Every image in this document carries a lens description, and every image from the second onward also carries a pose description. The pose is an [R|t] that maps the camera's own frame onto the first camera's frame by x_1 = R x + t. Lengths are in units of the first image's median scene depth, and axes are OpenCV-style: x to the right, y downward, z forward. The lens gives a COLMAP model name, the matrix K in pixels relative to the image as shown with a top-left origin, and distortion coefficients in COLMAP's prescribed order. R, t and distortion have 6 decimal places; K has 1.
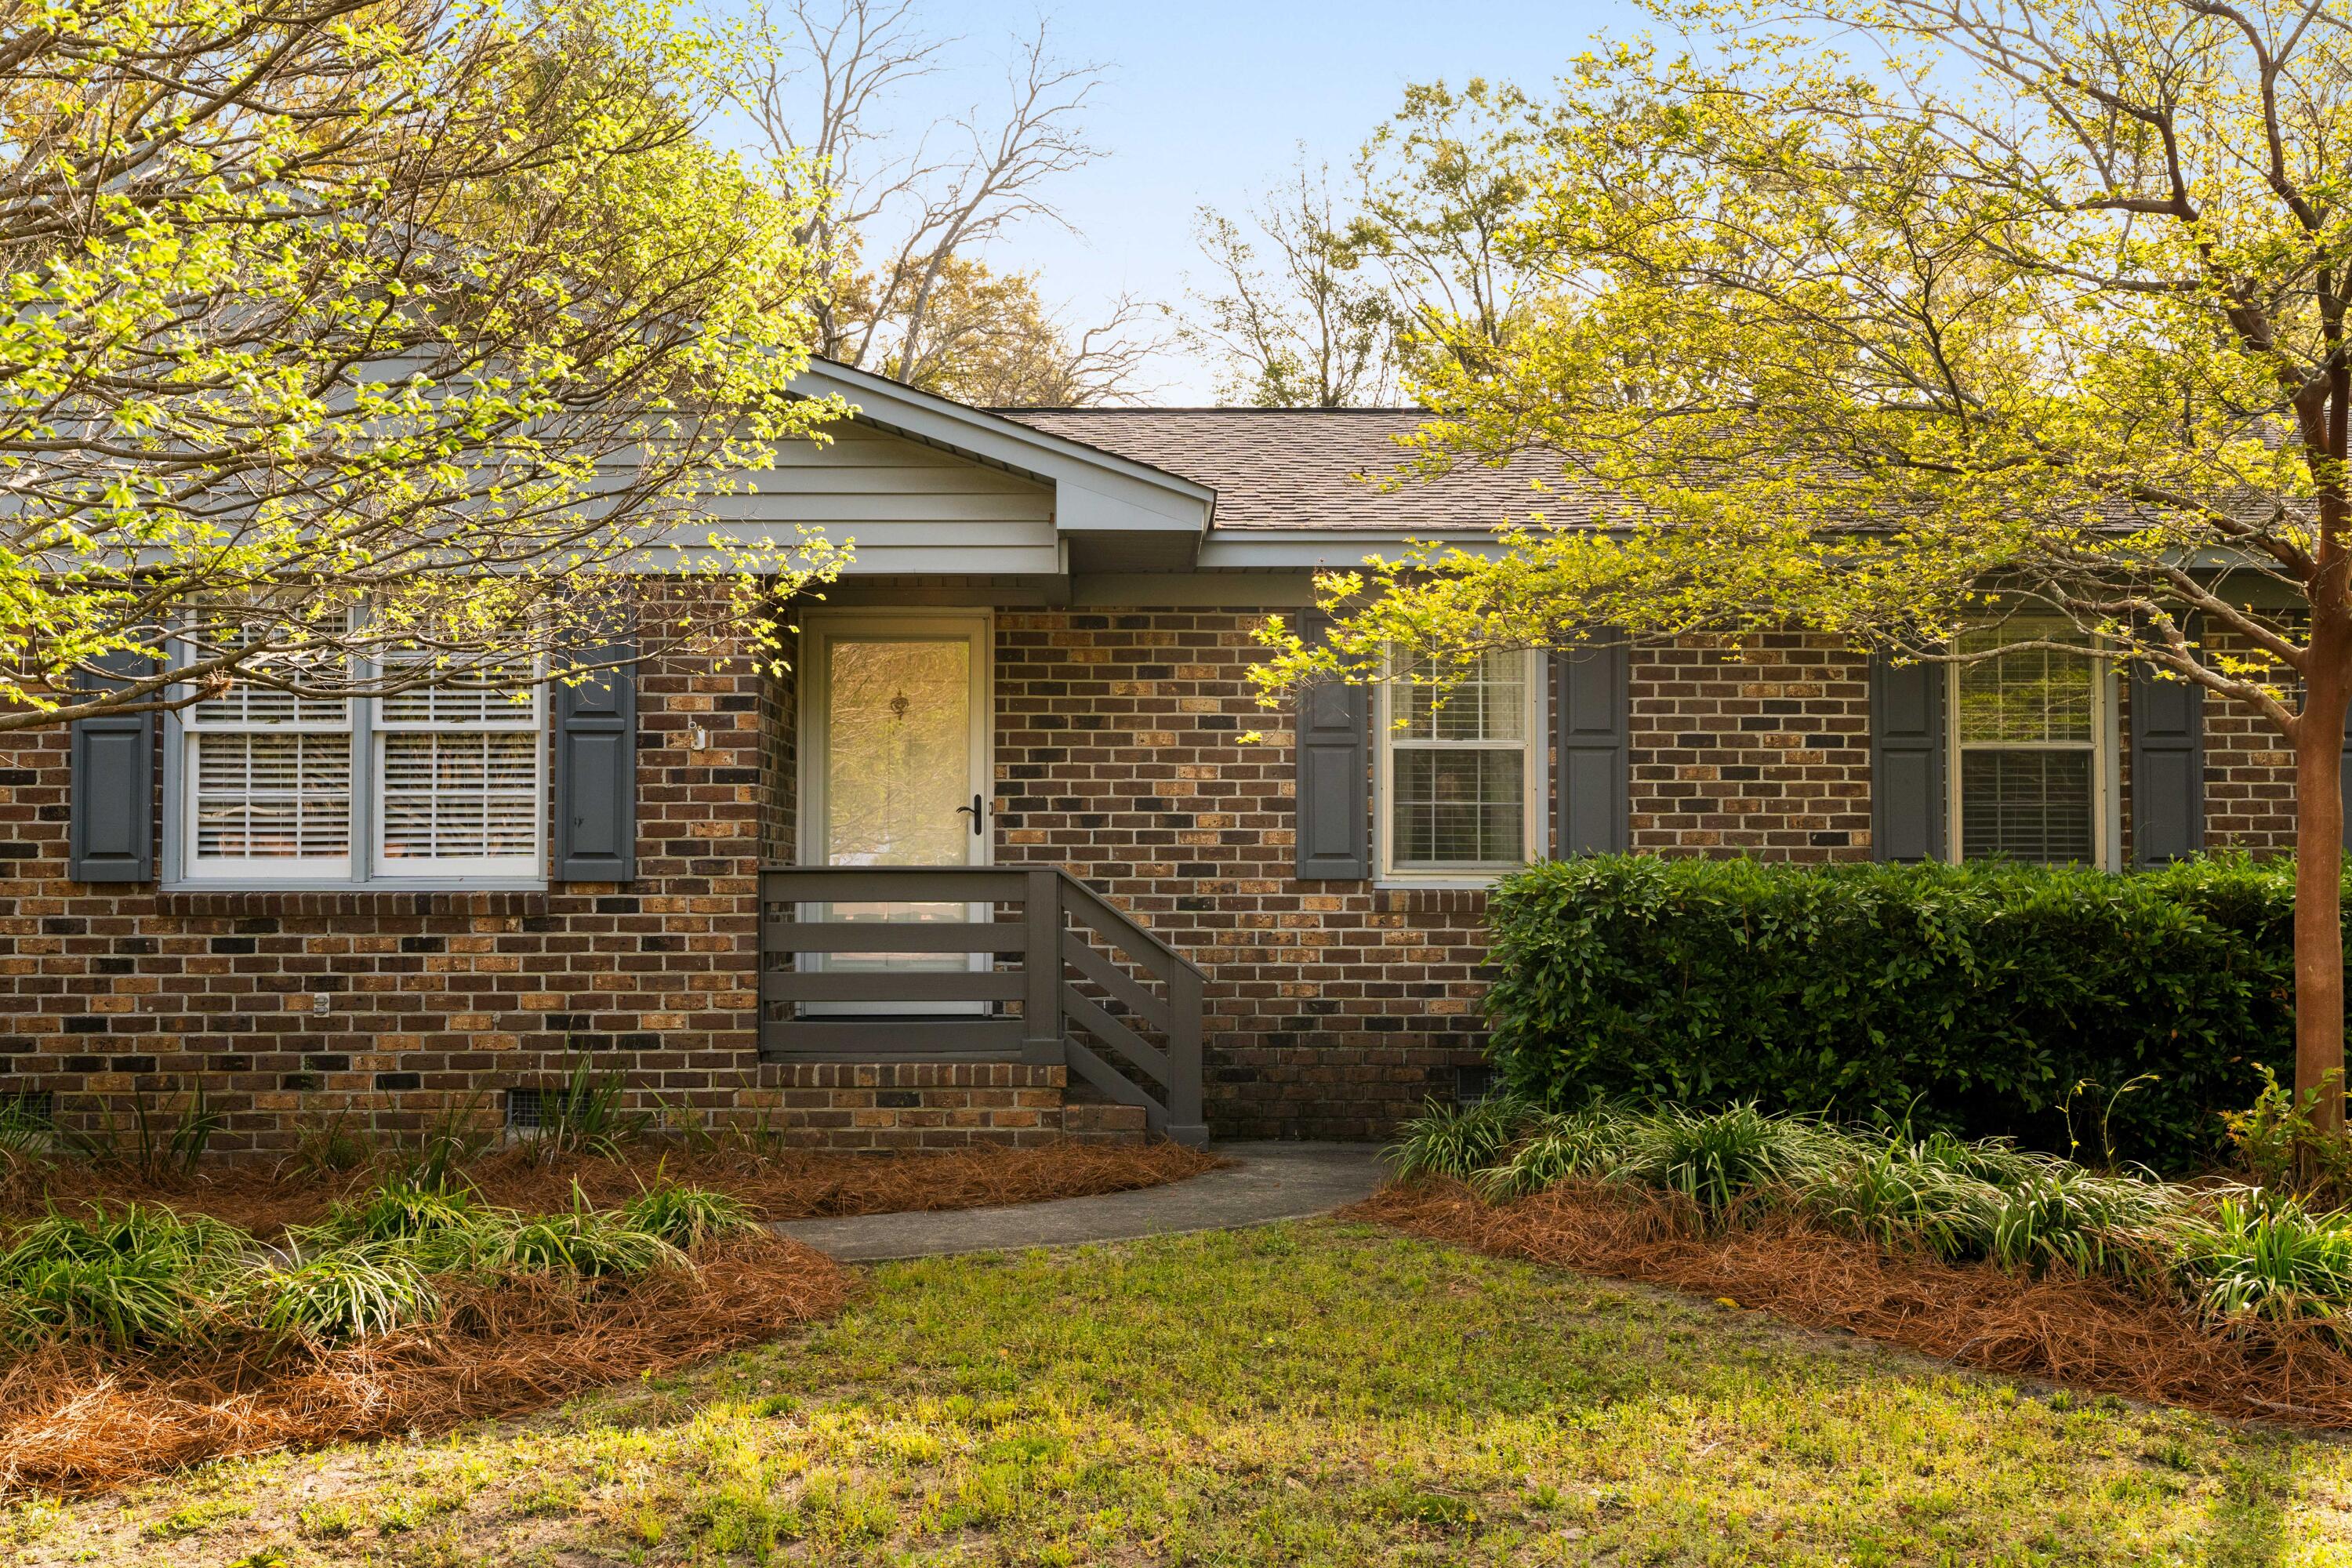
lens RADIAL K [[2399.5, 0, 1172.7], [0, 2399.5, 788.5], [0, 0, 1]] dist [-0.026149, 0.000000]
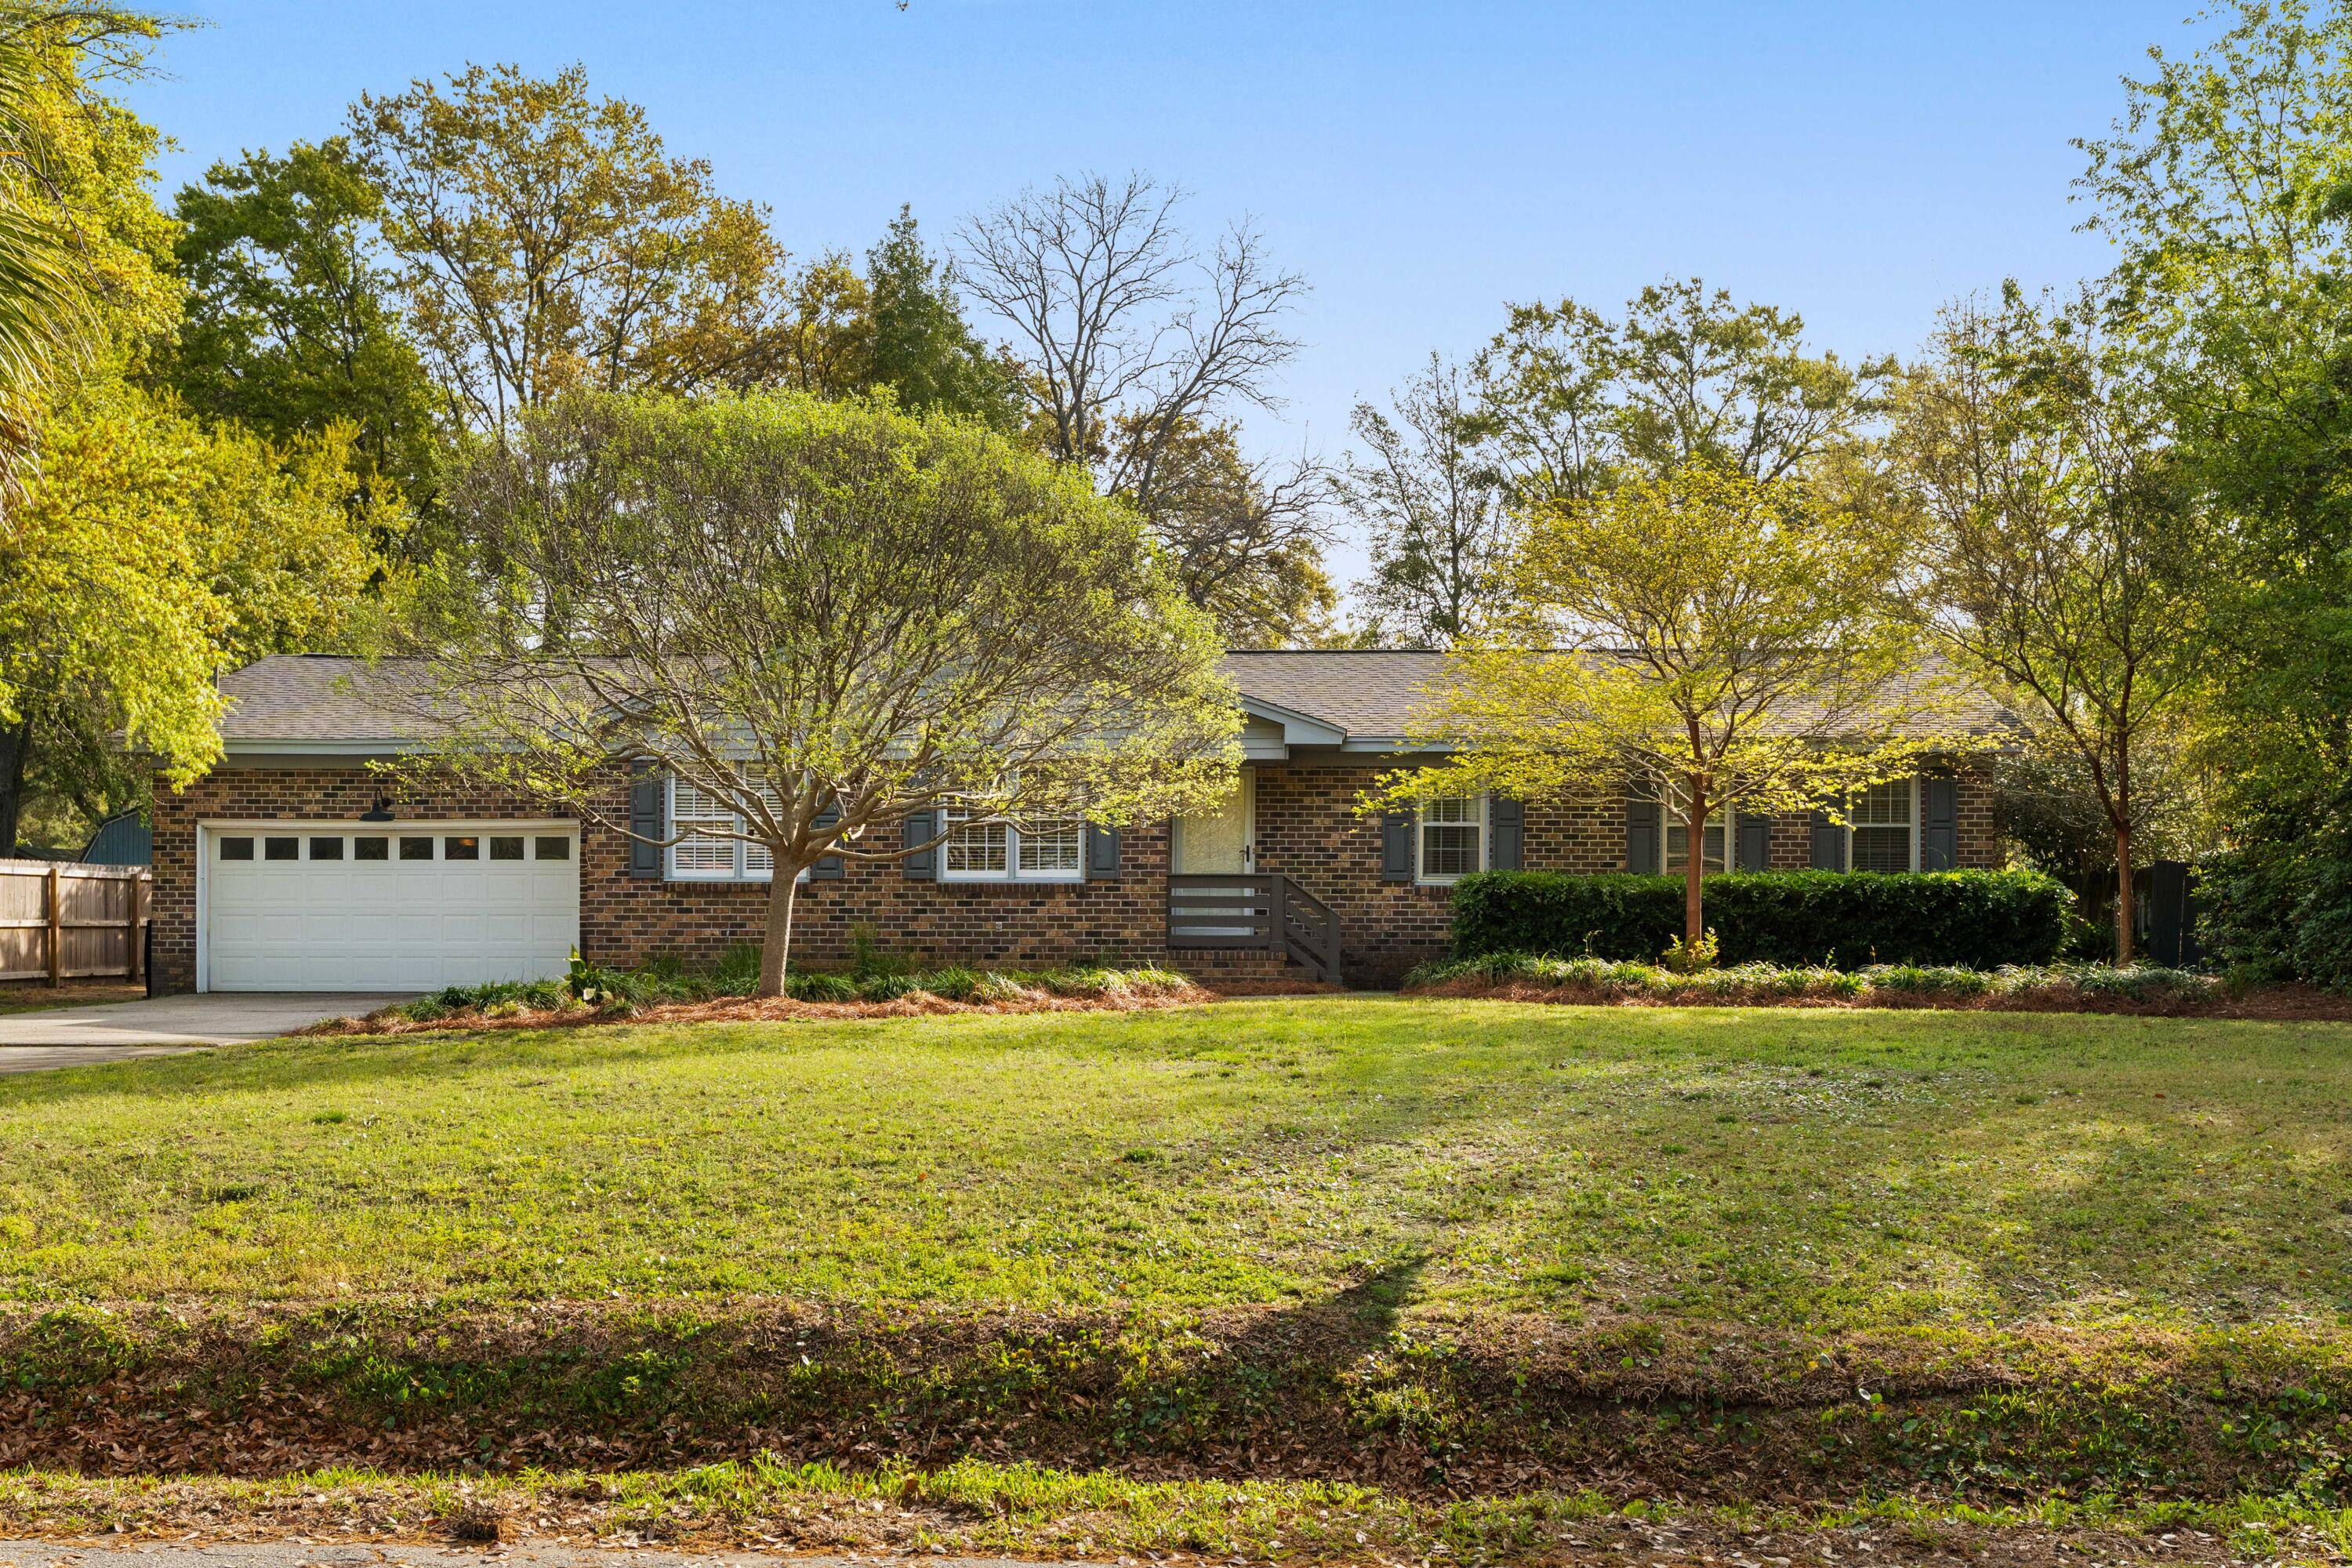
lens RADIAL K [[2204.9, 0, 1184.2], [0, 2204.9, 788.0], [0, 0, 1]] dist [-0.012235, 0.000000]
pose [[0.997324, 0.001580, -0.073090, 0.015630], [-0.002733, 0.999873, -0.015677, -0.019894], [0.073056, 0.015834, 0.997202, -1.211762]]
